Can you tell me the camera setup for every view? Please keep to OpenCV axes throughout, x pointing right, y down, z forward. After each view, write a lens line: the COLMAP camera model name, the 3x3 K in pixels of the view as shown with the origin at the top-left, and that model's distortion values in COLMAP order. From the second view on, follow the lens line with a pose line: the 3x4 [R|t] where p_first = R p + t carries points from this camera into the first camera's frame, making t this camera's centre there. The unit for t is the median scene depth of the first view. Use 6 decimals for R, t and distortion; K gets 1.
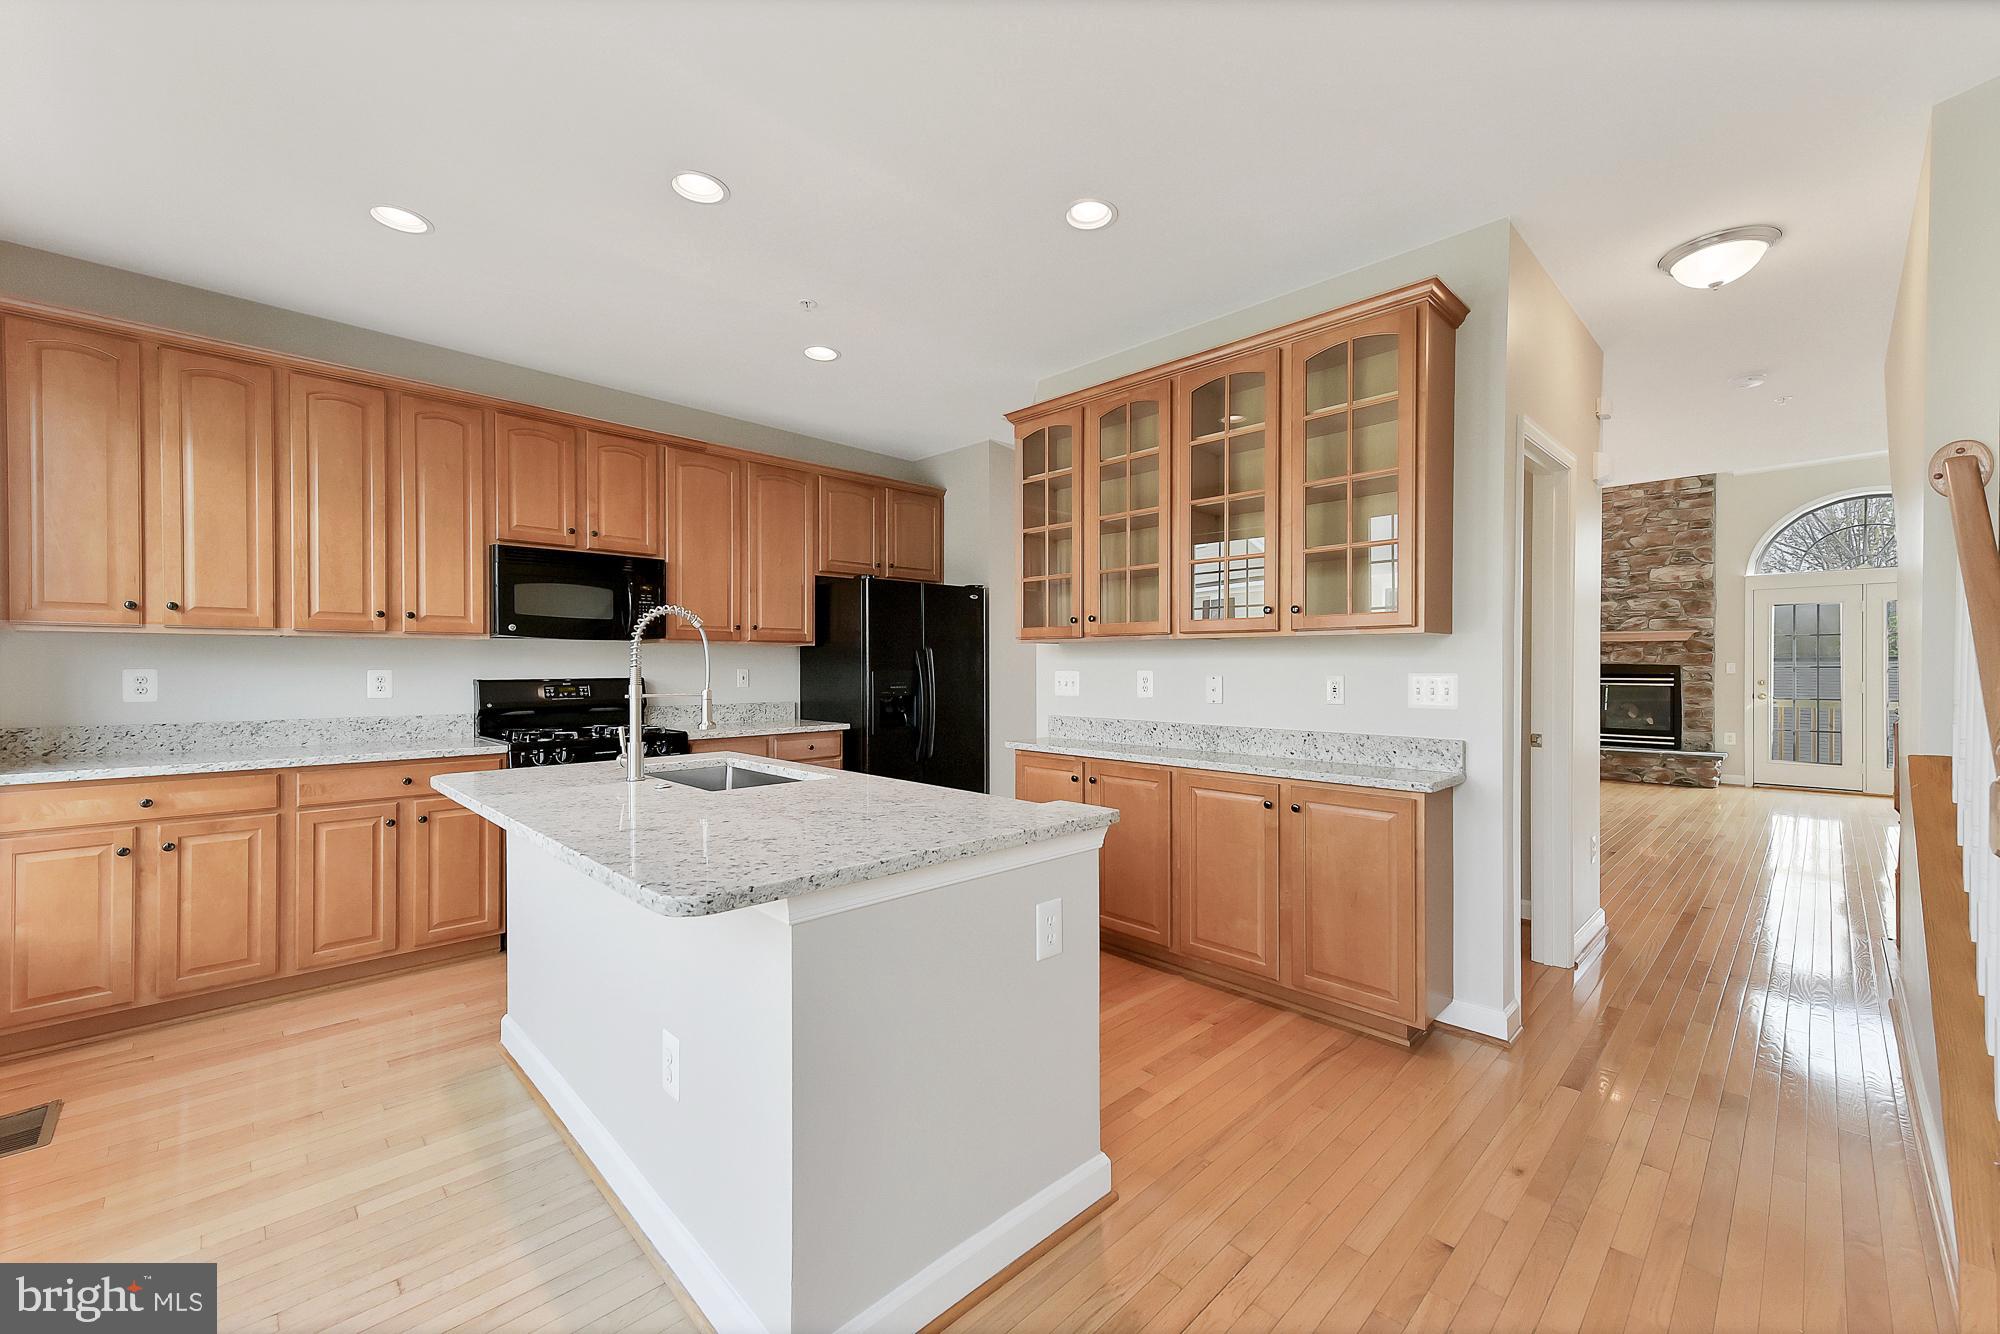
lens RADIAL K [[781.4, 0, 1030.0], [0, 781.4, 663.1], [0, 0, 1]] dist [0.008968, 0.000674]
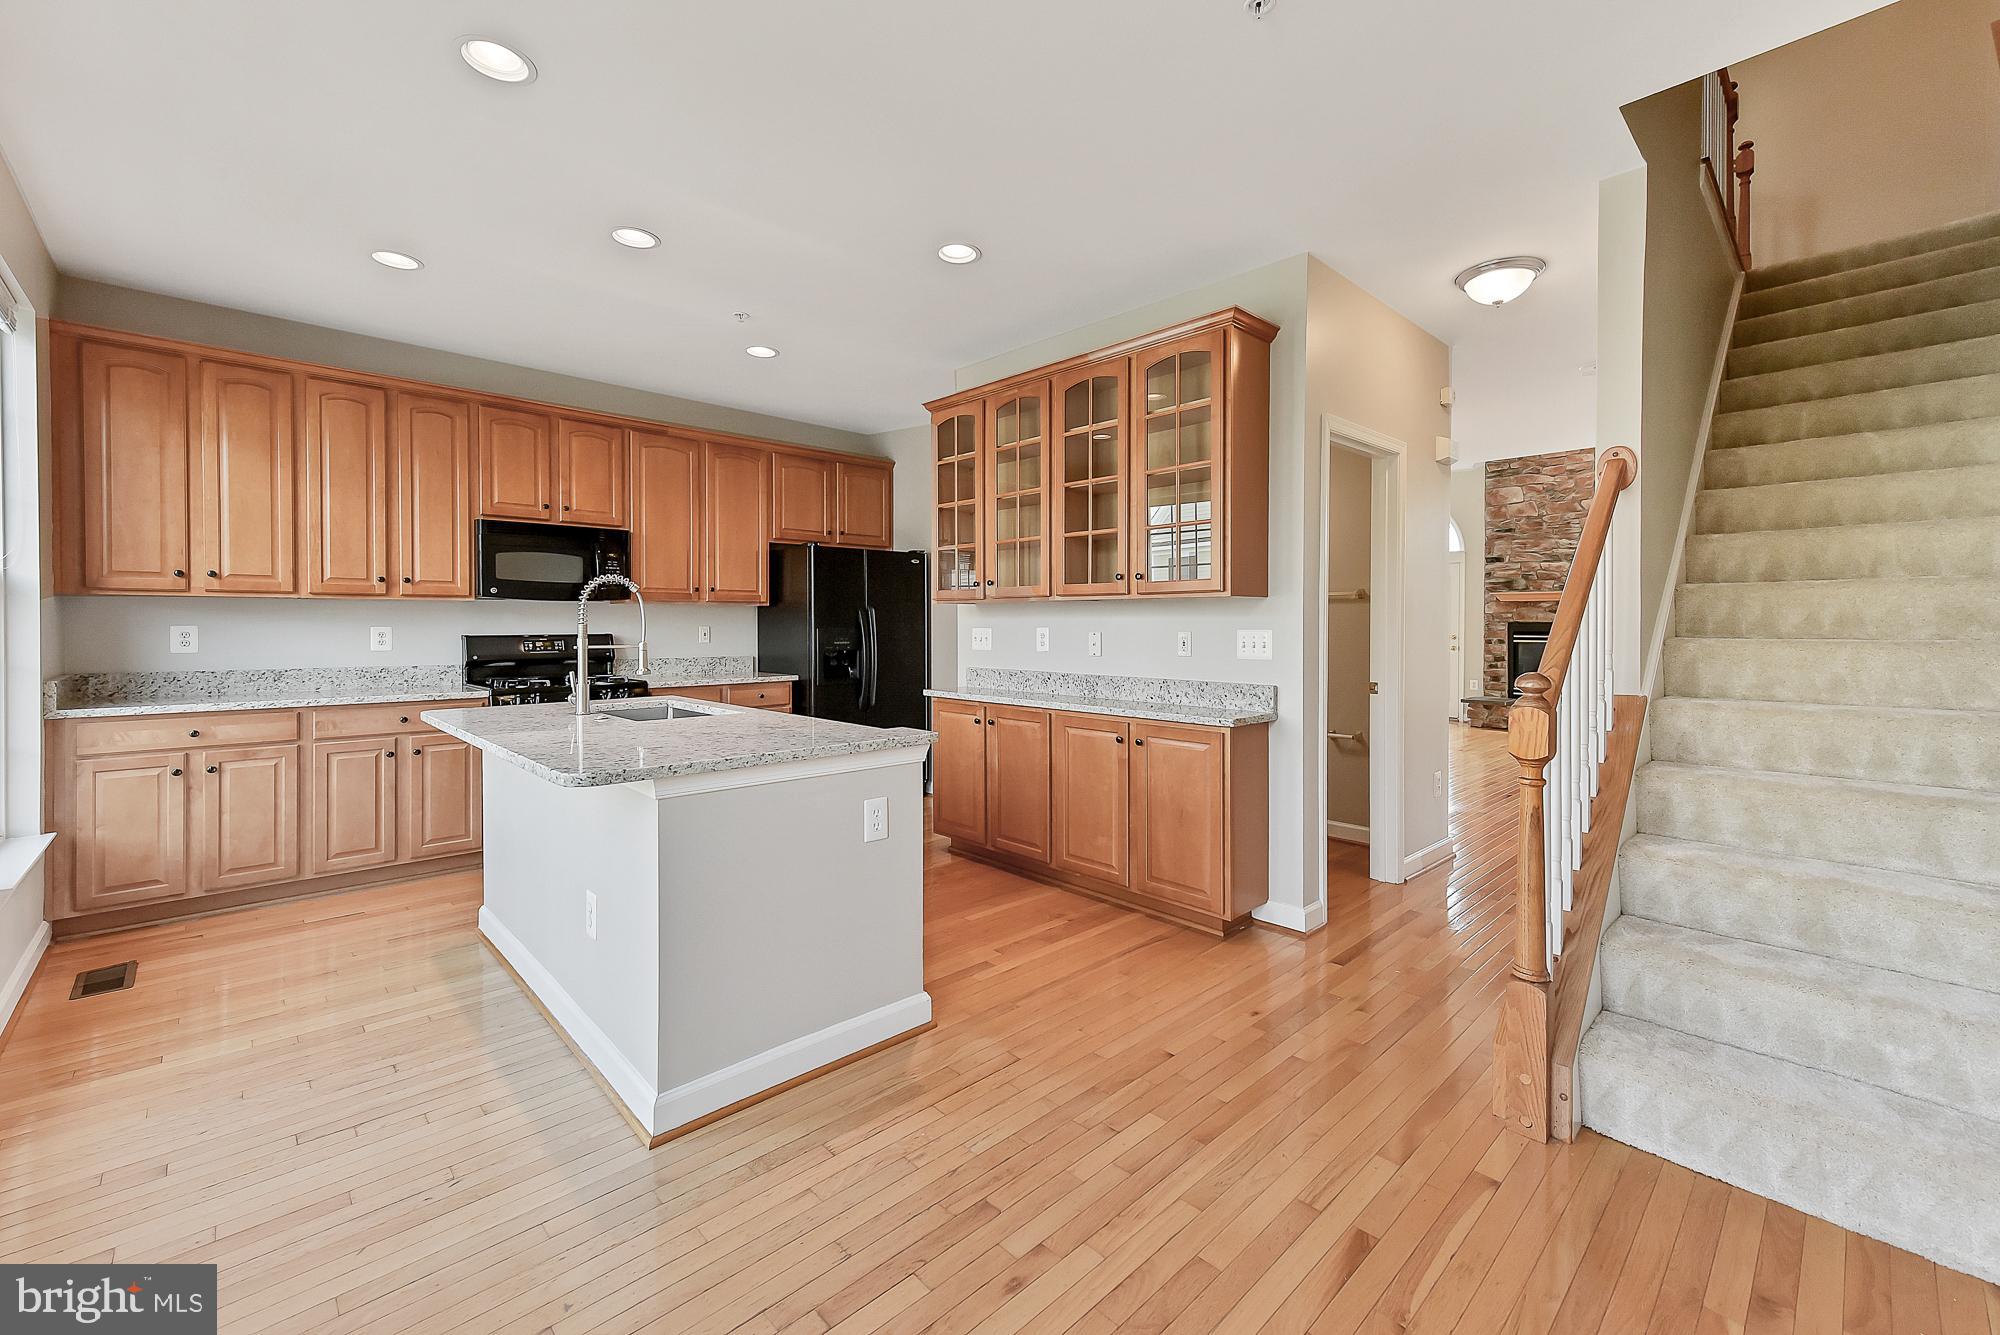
lens RADIAL K [[781.4, 0, 1021.1], [0, 781.4, 625.4], [0, 0, 1]] dist [0.008968, 0.000674]
pose [[0.999950, 0.000746, -0.010012, 0.161350], [-0.000699, 0.999989, 0.004659, 0.000740], [0.010015, -0.004652, 0.999939, -0.189001]]
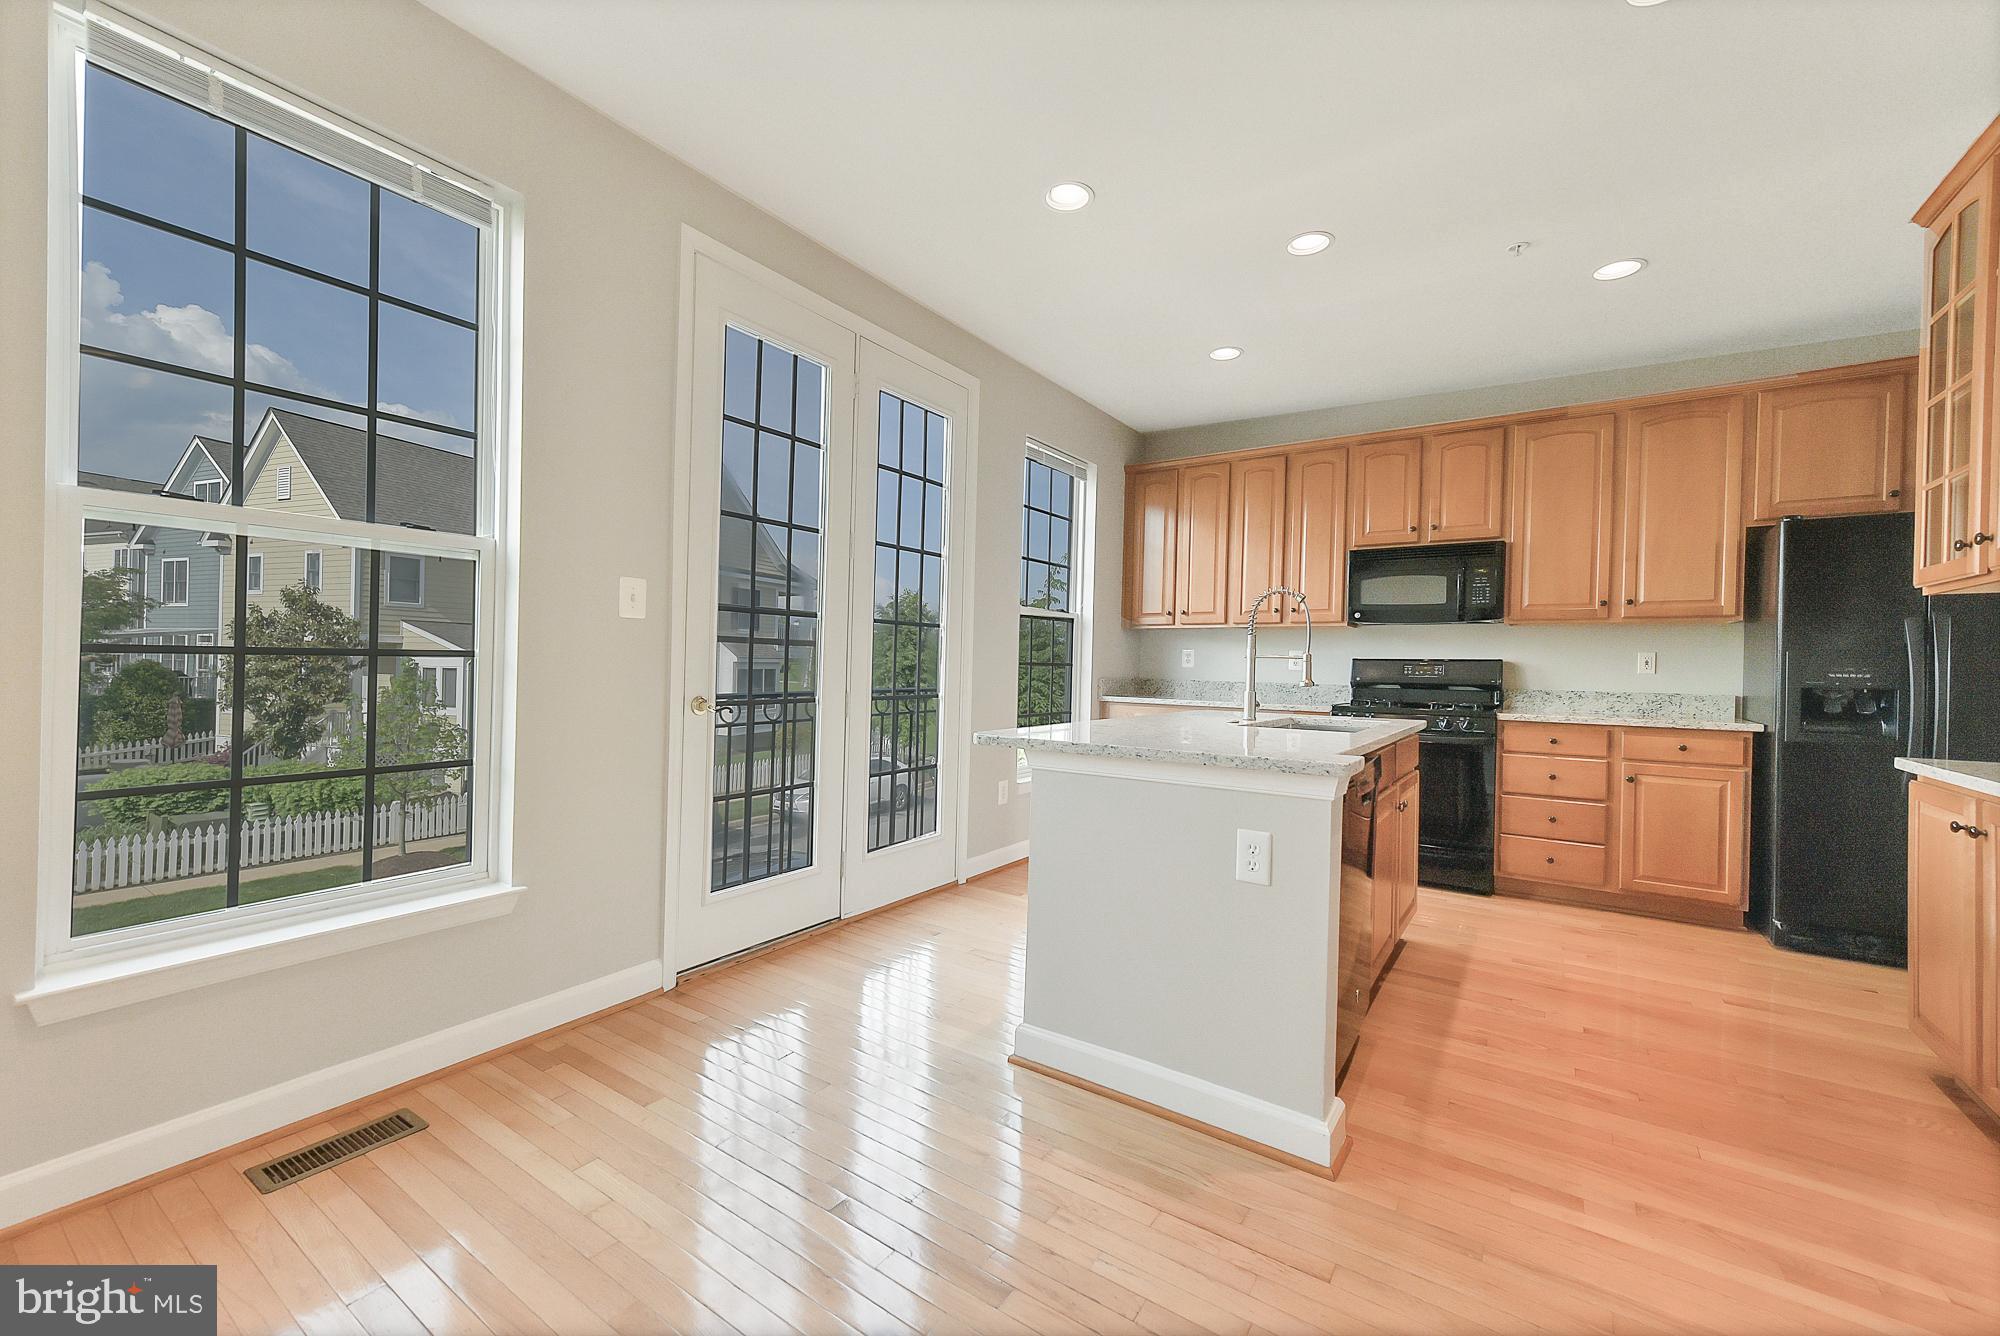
lens RADIAL K [[781.4, 0, 999.3], [0, 781.4, 669.2], [0, 0, 1]] dist [0.008968, 0.000674]
pose [[0.208209, 0.014236, -0.977981, 0.536126], [-0.007767, 0.999887, 0.012901, 0.034434], [0.978054, 0.004910, 0.208296, 0.214449]]
